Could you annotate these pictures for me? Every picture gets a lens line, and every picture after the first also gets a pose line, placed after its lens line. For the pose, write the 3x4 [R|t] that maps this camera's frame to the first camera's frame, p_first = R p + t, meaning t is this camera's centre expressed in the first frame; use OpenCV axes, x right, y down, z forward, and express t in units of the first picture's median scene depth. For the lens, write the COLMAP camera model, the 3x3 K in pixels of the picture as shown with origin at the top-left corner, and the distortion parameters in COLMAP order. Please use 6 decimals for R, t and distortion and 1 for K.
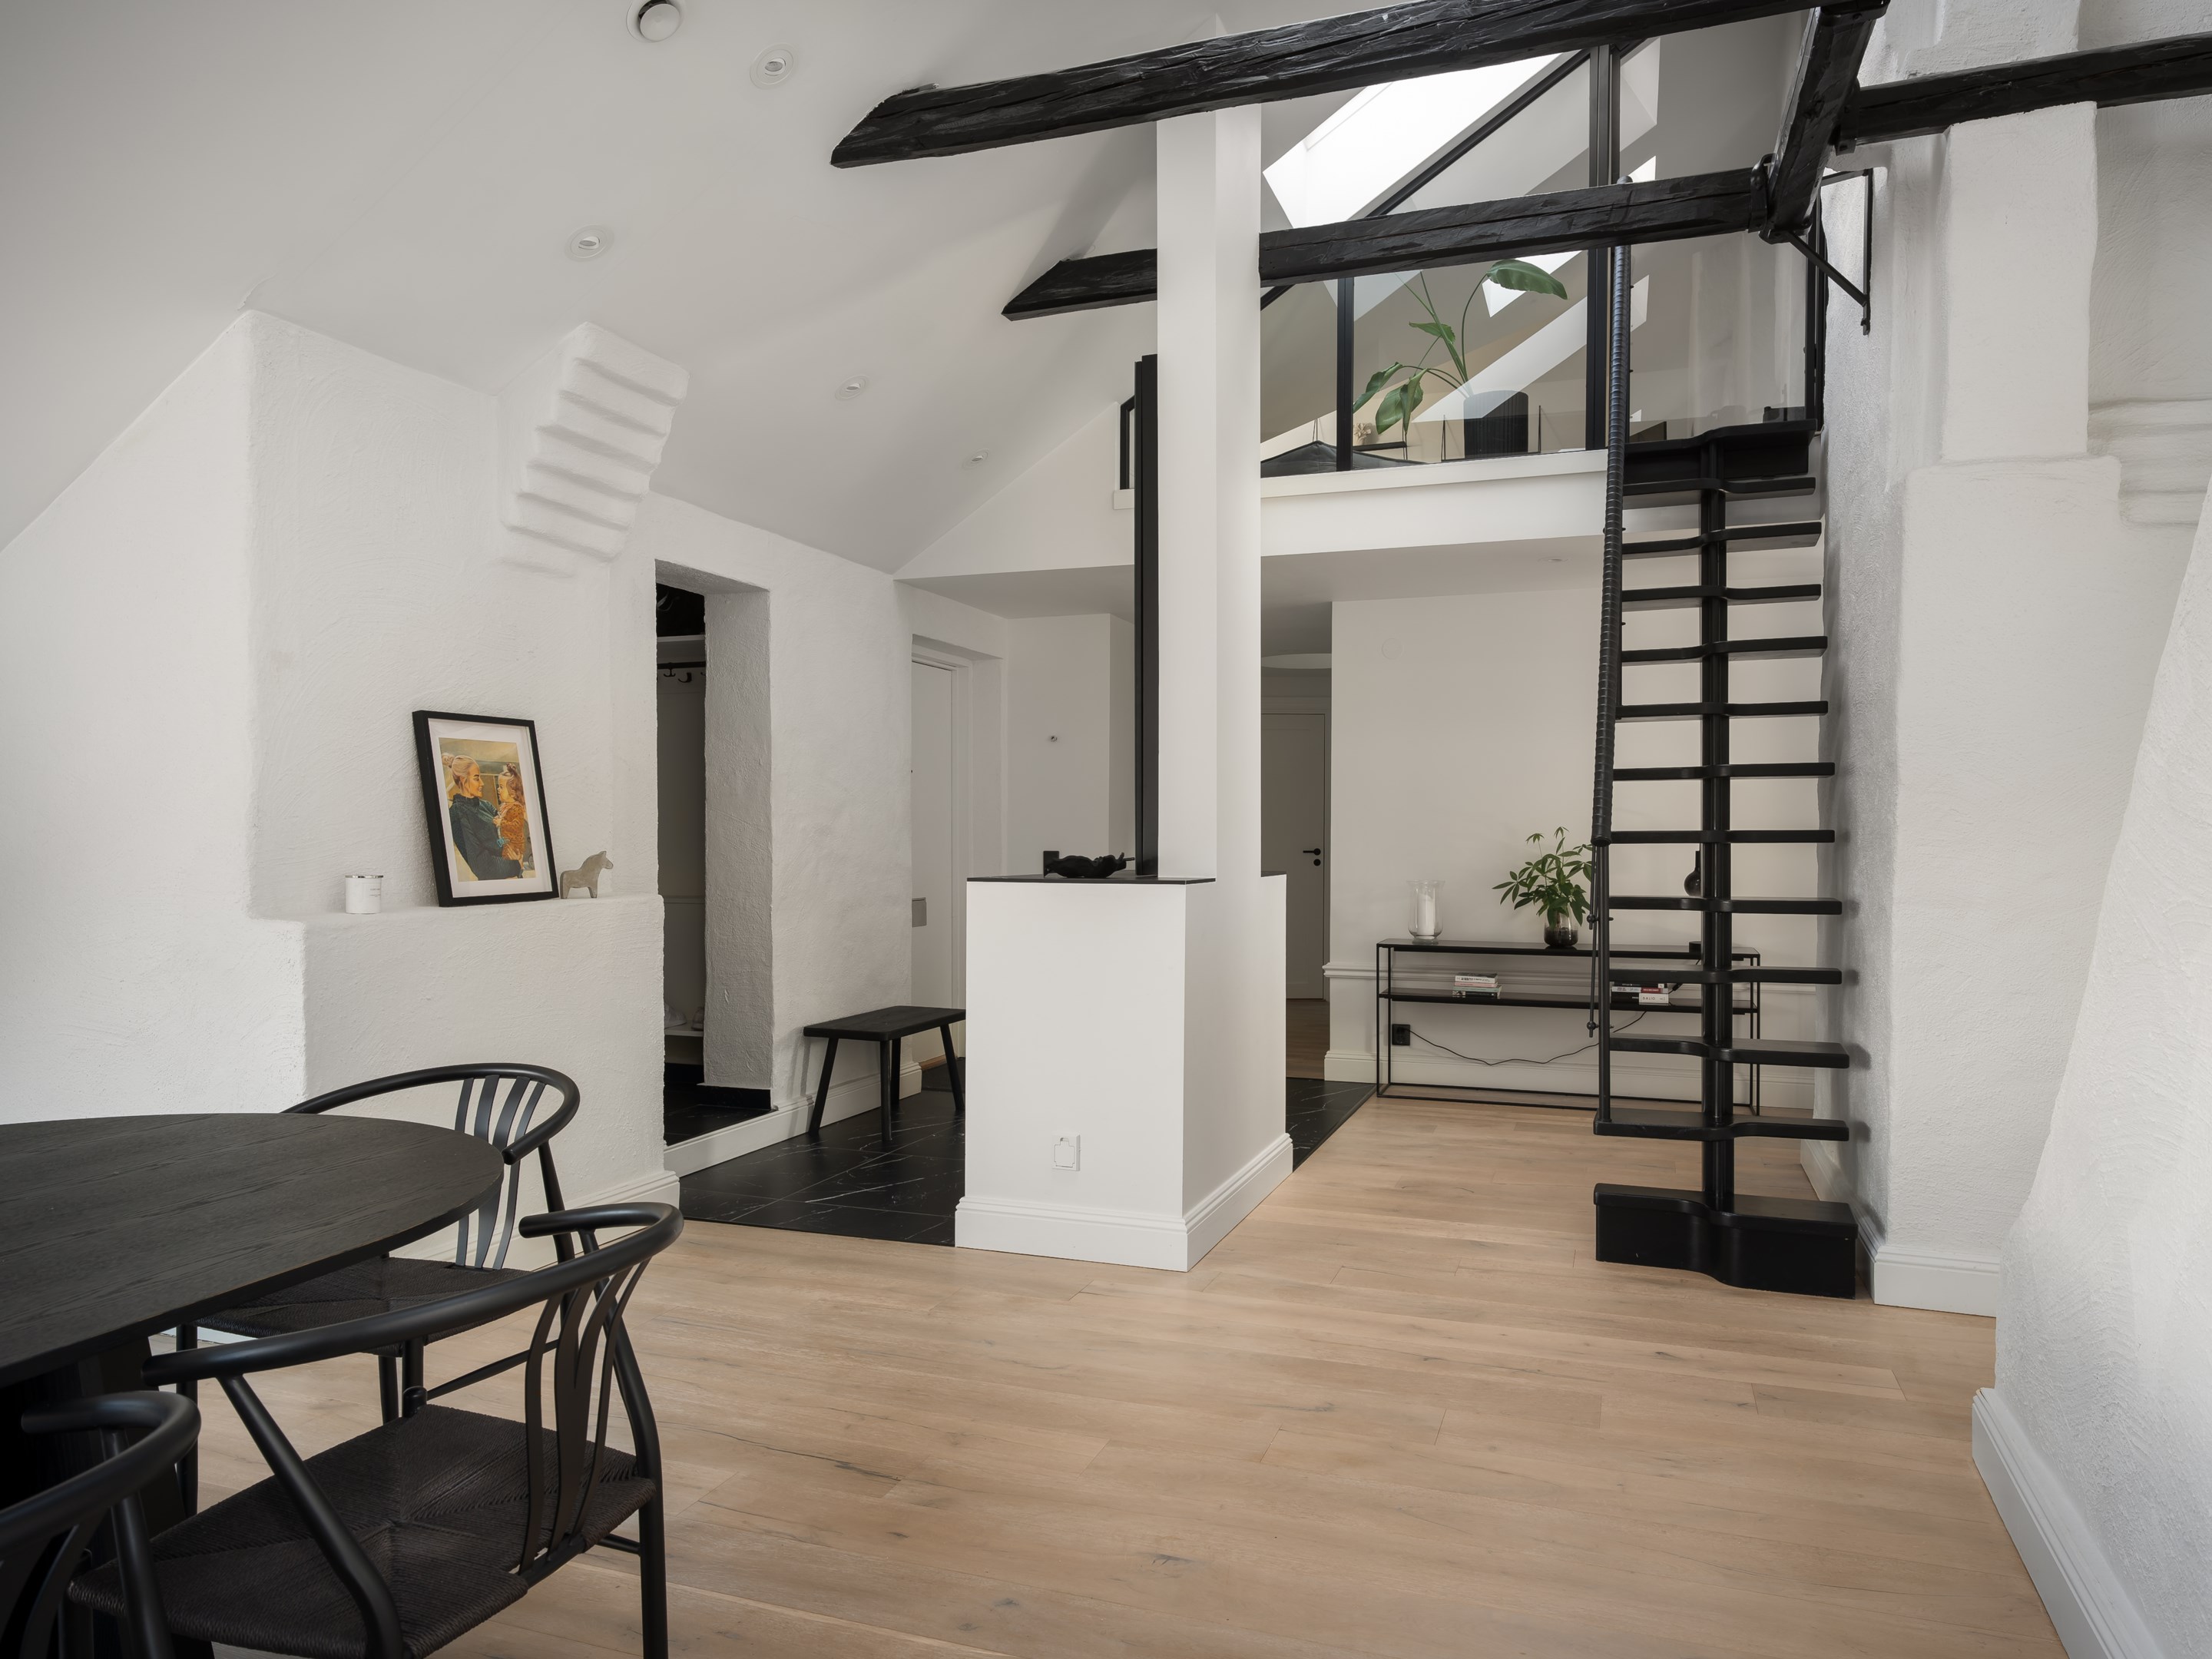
lens RADIAL K [[1440.7, 0, 1109.8], [0, 1440.7, 866.7], [0, 0, 1]] dist [0.000810, -0.000331]
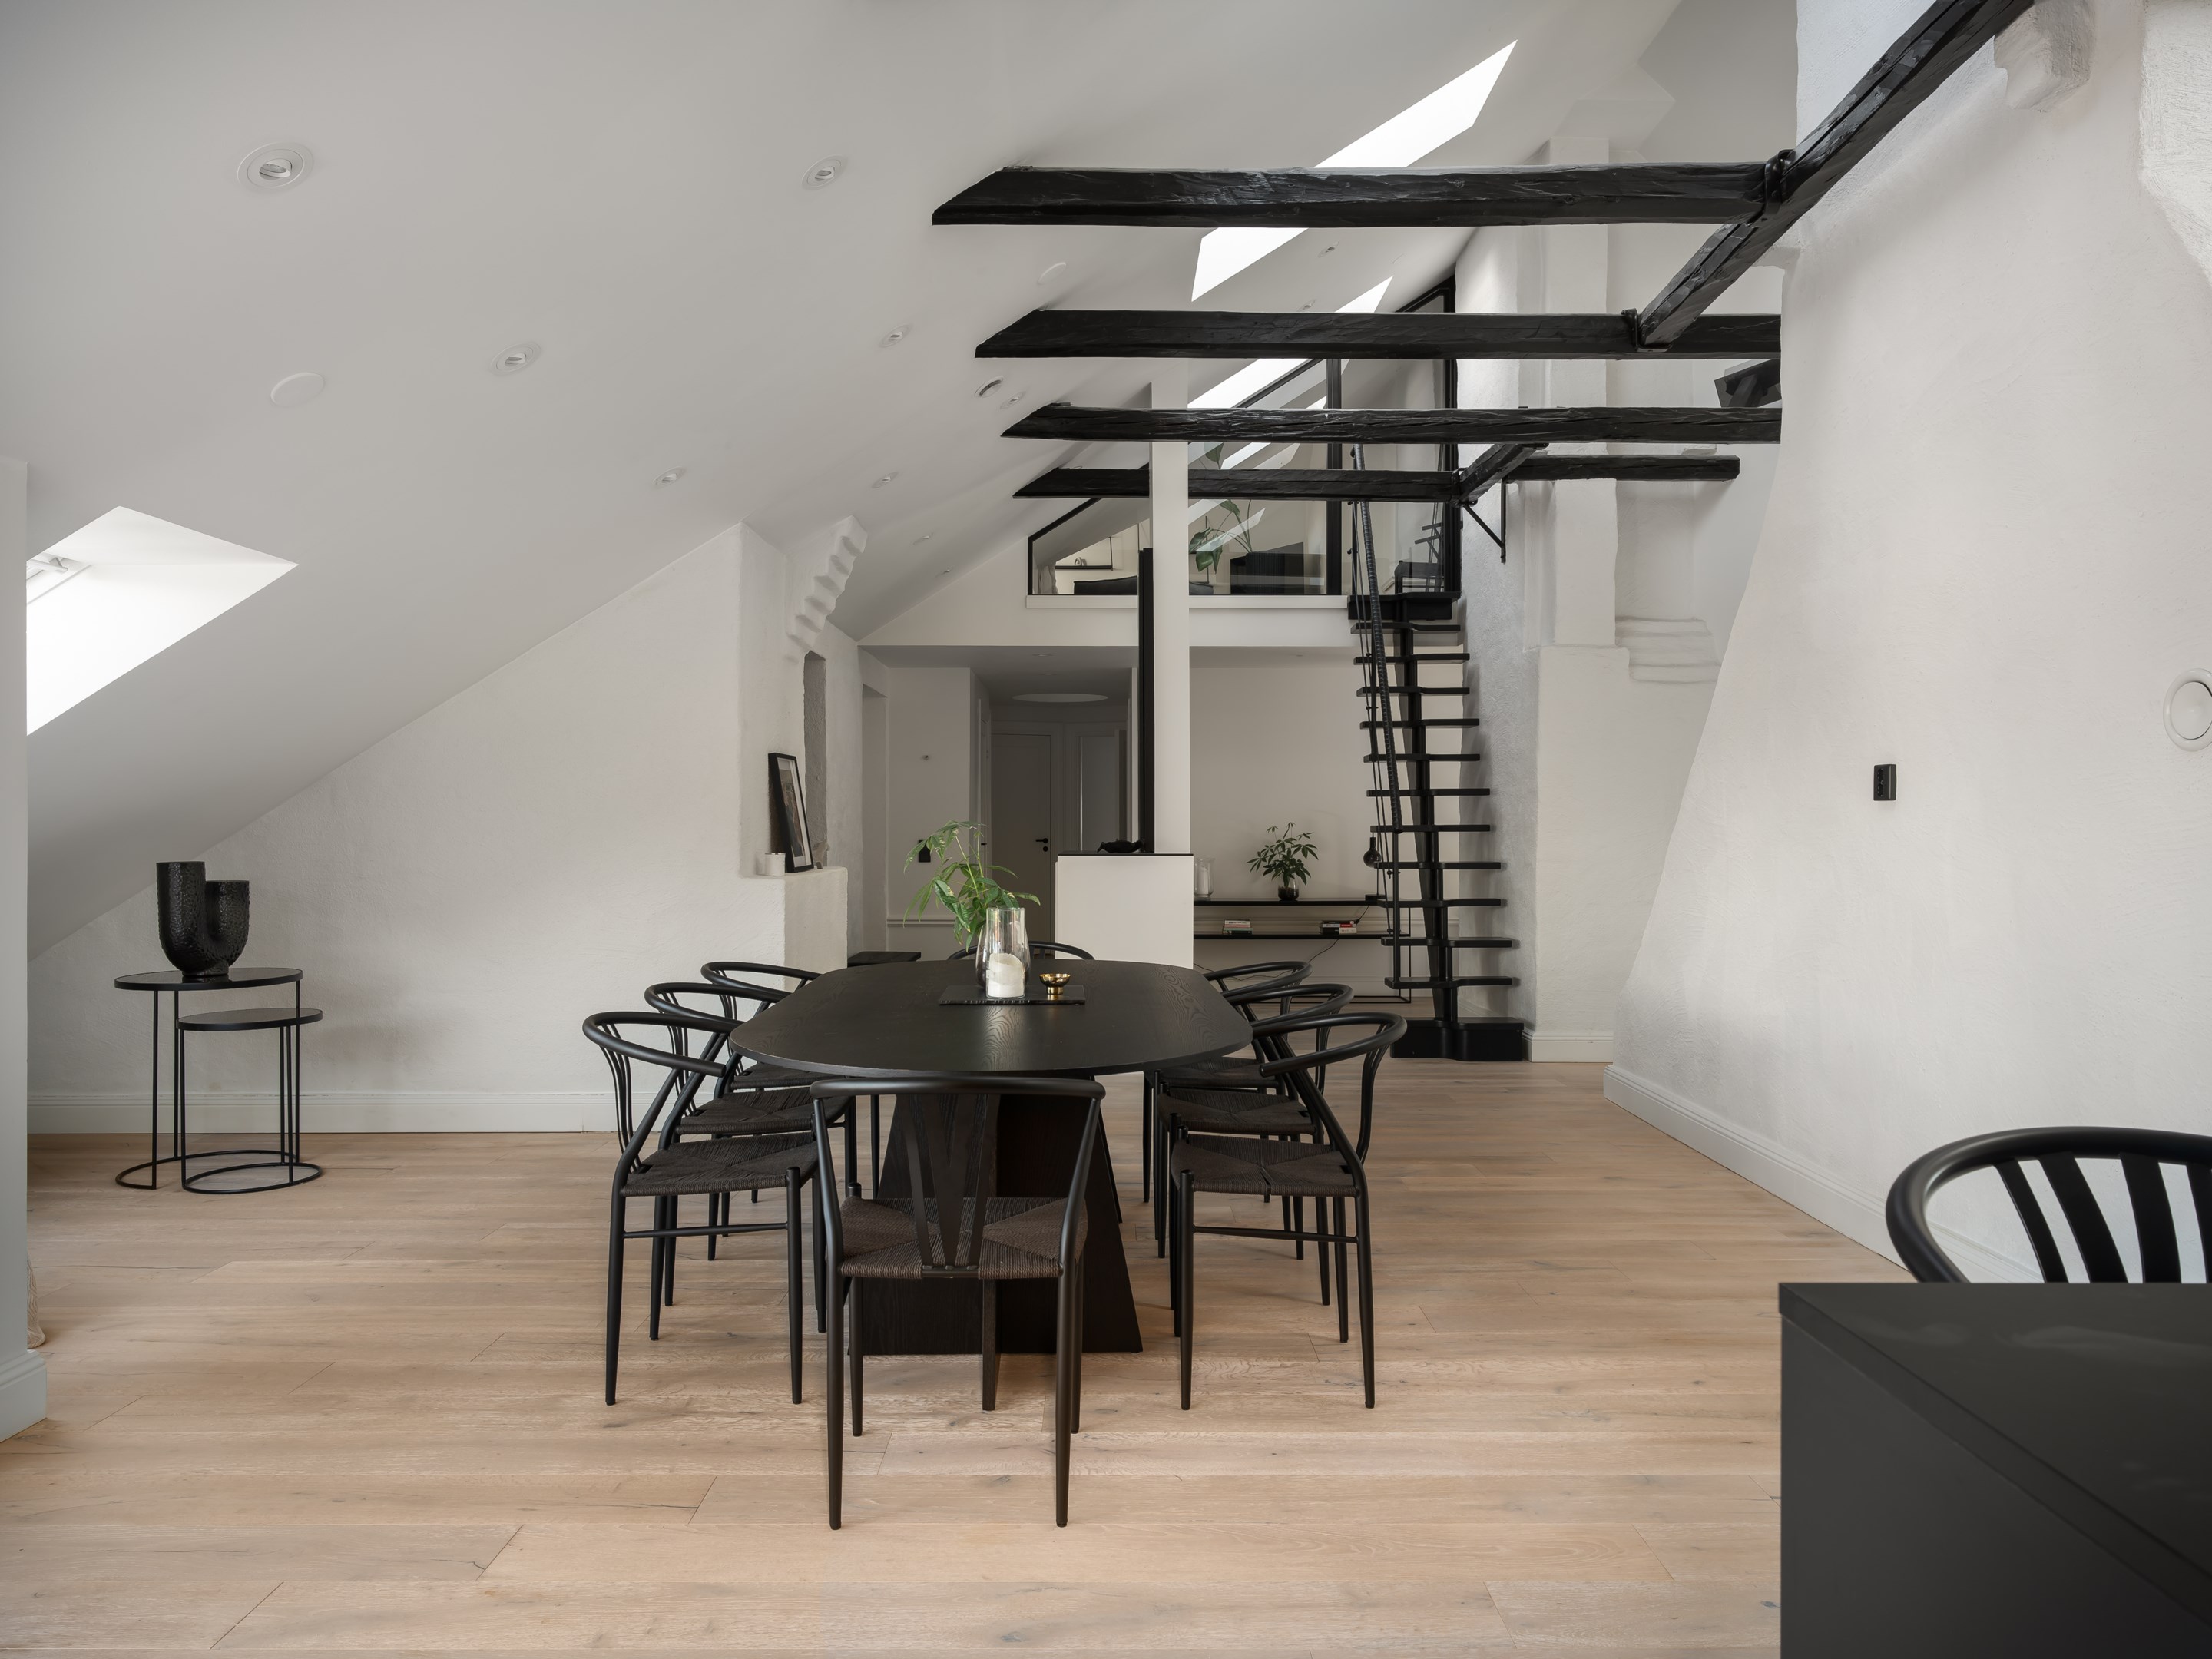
lens RADIAL K [[1435.8, 0, 1104.4], [0, 1435.8, 822.8], [0, 0, 1]] dist [0.001605, -0.000670]
pose [[0.940371, -0.001412, 0.340146, -0.620255], [0.009957, 0.999677, -0.023378, 0.011095], [-0.340004, 0.025371, 0.940082, -0.597151]]
